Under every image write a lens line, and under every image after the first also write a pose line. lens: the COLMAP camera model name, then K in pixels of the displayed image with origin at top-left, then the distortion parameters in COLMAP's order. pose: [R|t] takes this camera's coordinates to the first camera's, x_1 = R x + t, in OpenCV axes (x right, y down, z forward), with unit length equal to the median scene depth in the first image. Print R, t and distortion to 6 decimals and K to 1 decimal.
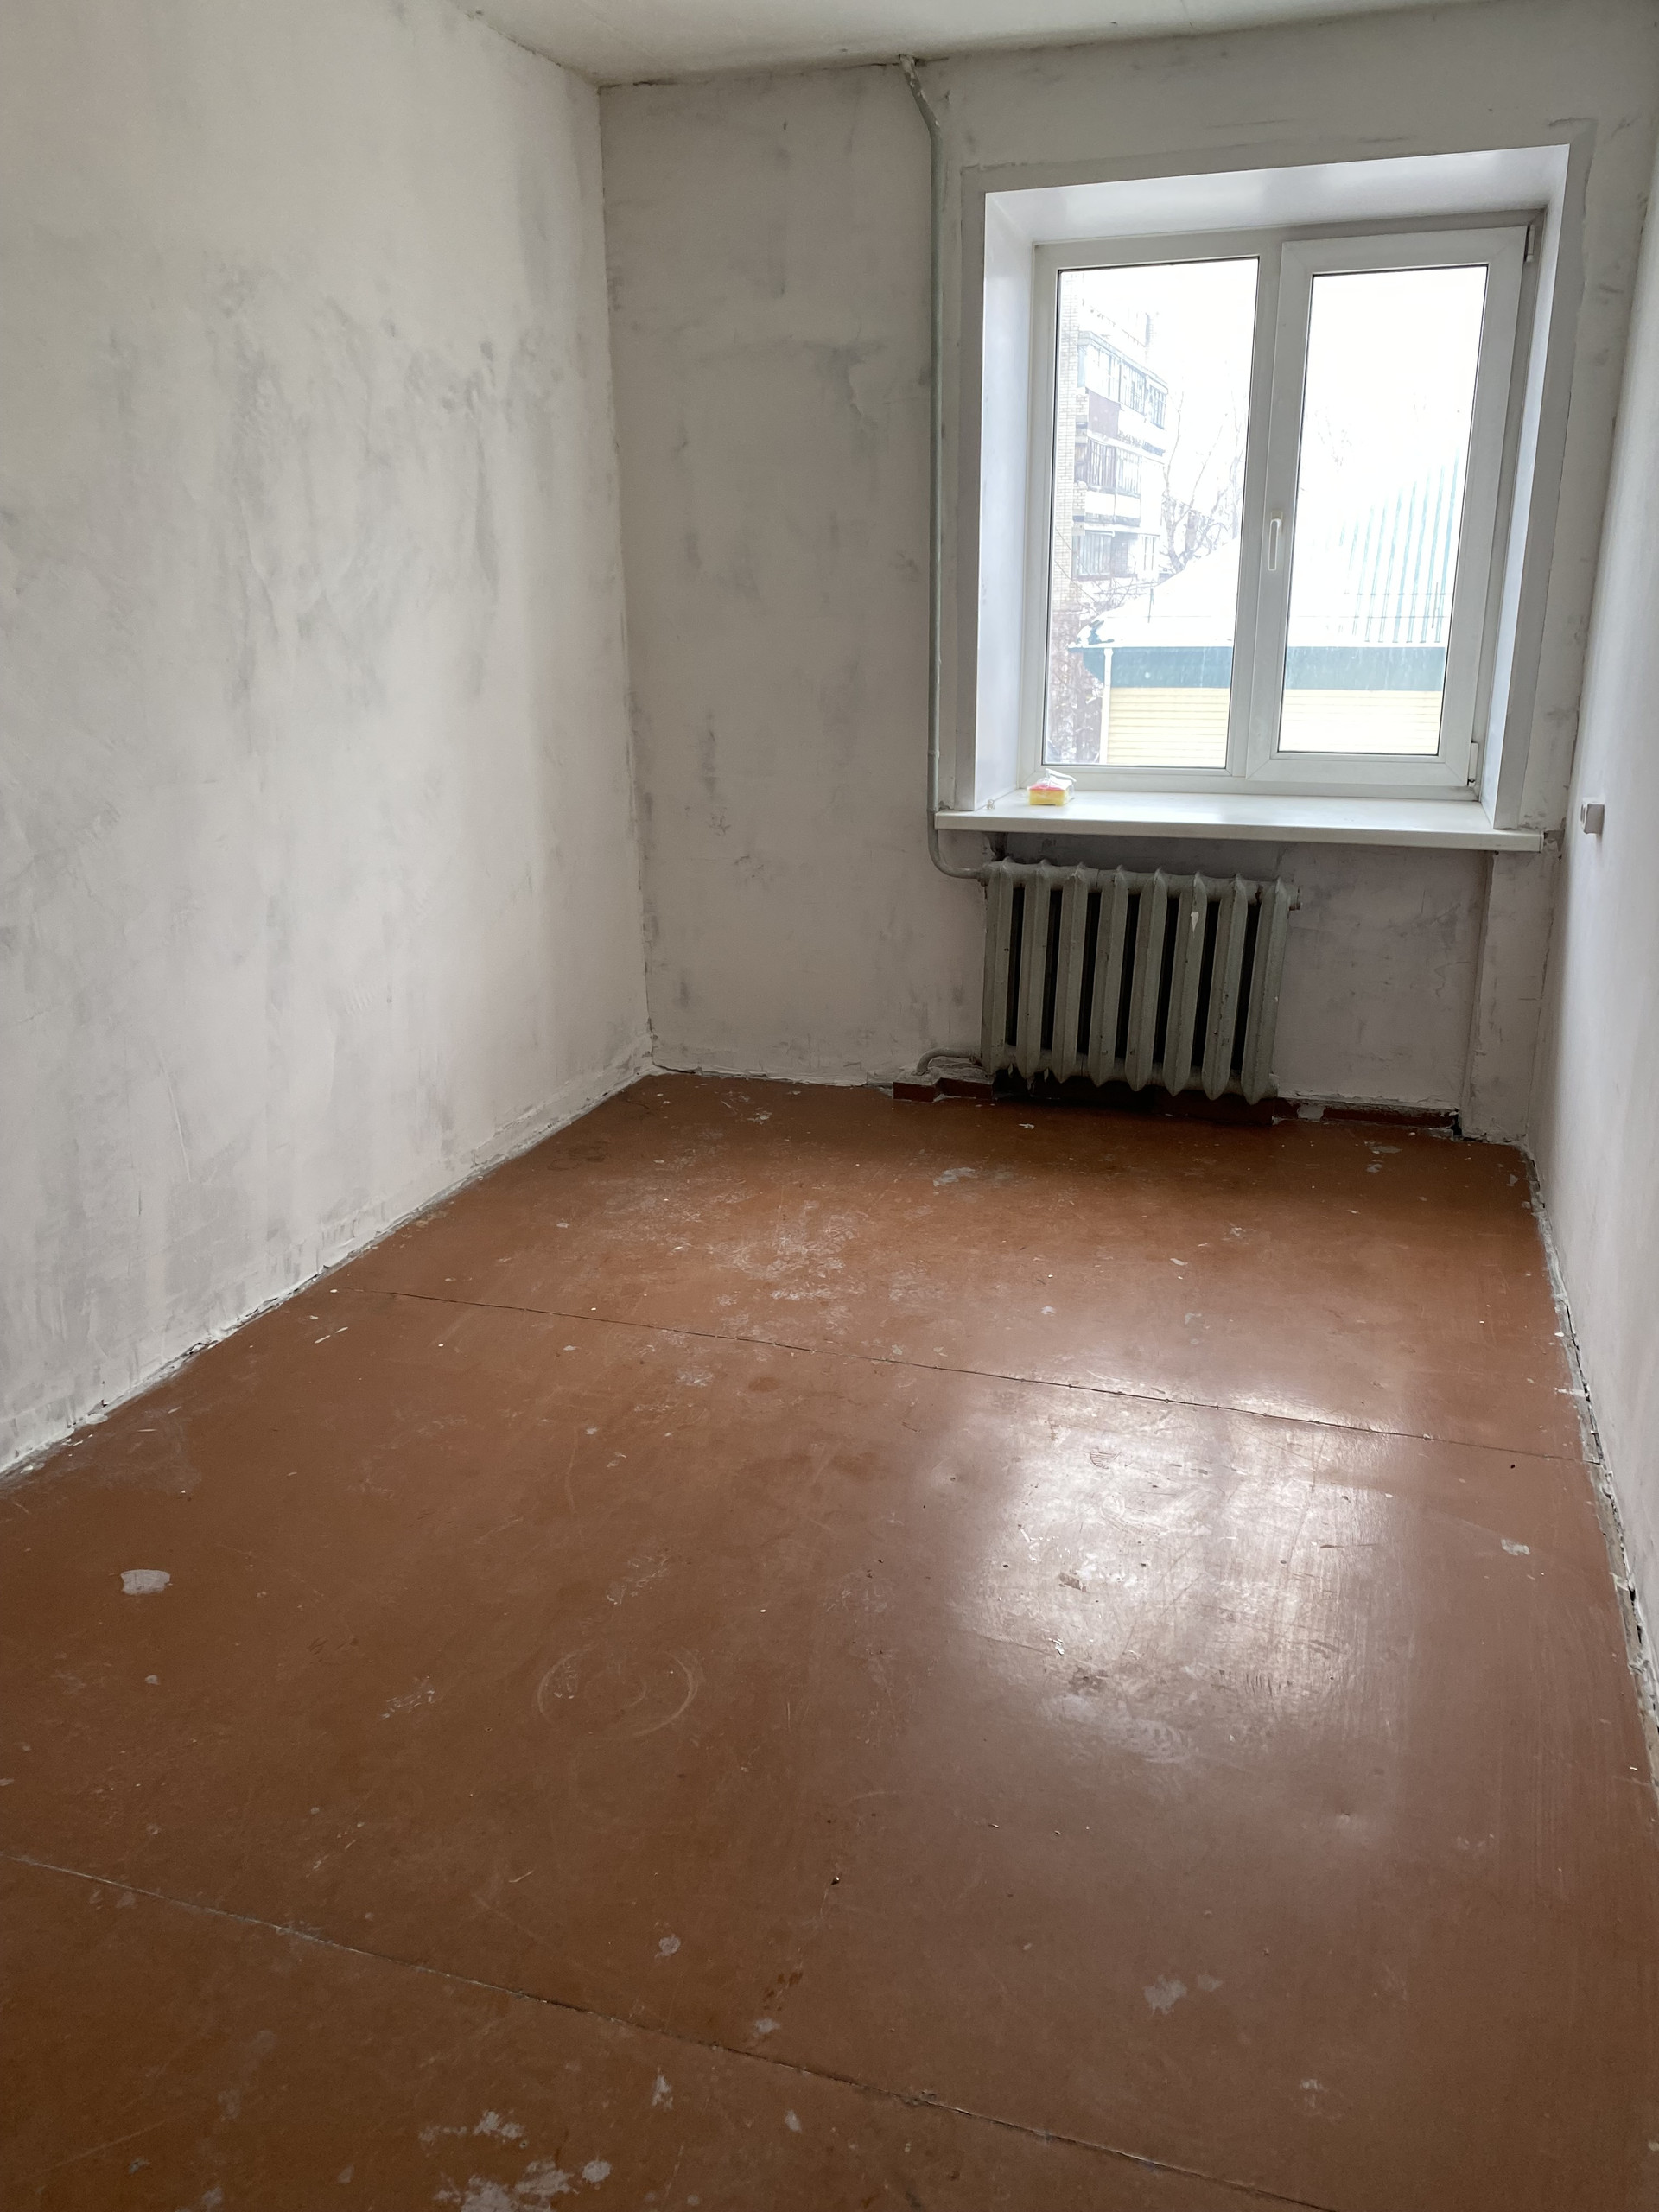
lens RADIAL K [[1695.8, 0, 816.1], [0, 1695.8, 1101.4], [0, 0, 1]] dist [0.043884, -0.042702]
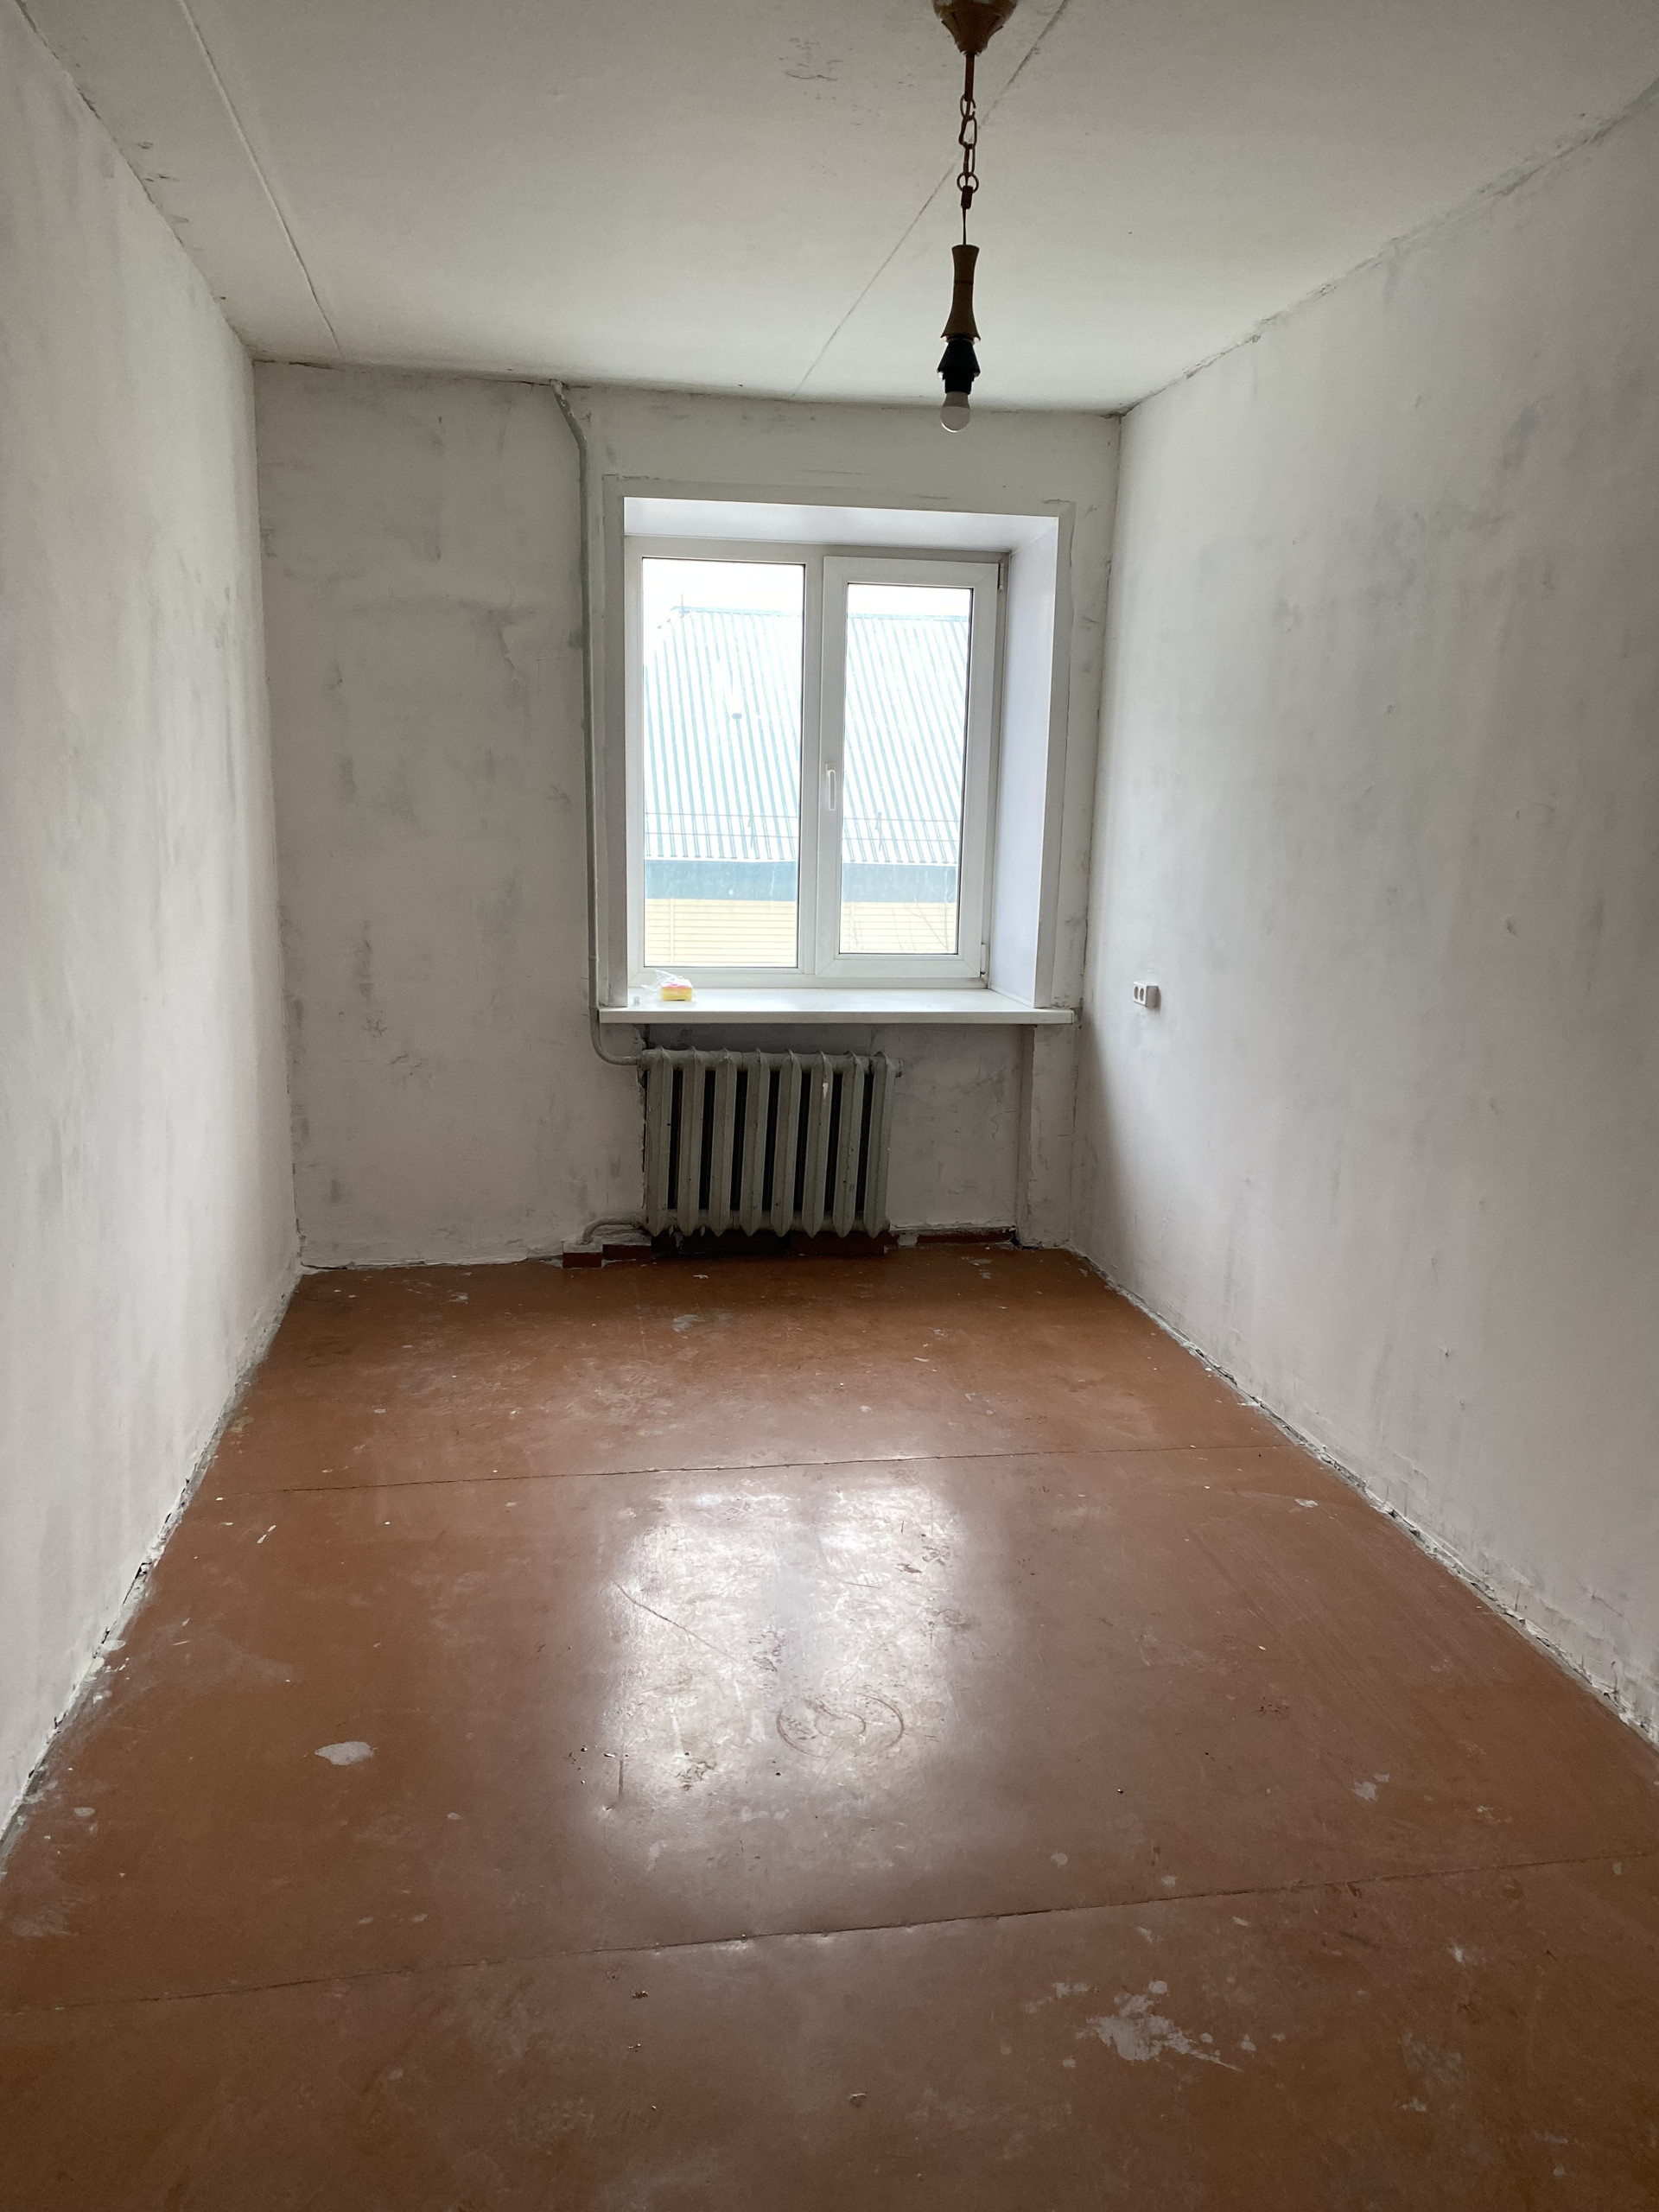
lens RADIAL K [[1695.8, 0, 811.8], [0, 1695.8, 1121.0], [0, 0, 1]] dist [0.043884, -0.042702]
pose [[0.882751, -0.065780, 0.465213, -0.346815], [0.112941, 0.990827, -0.074207, 0.004081], [-0.456064, 0.118048, 0.882083, -0.056415]]
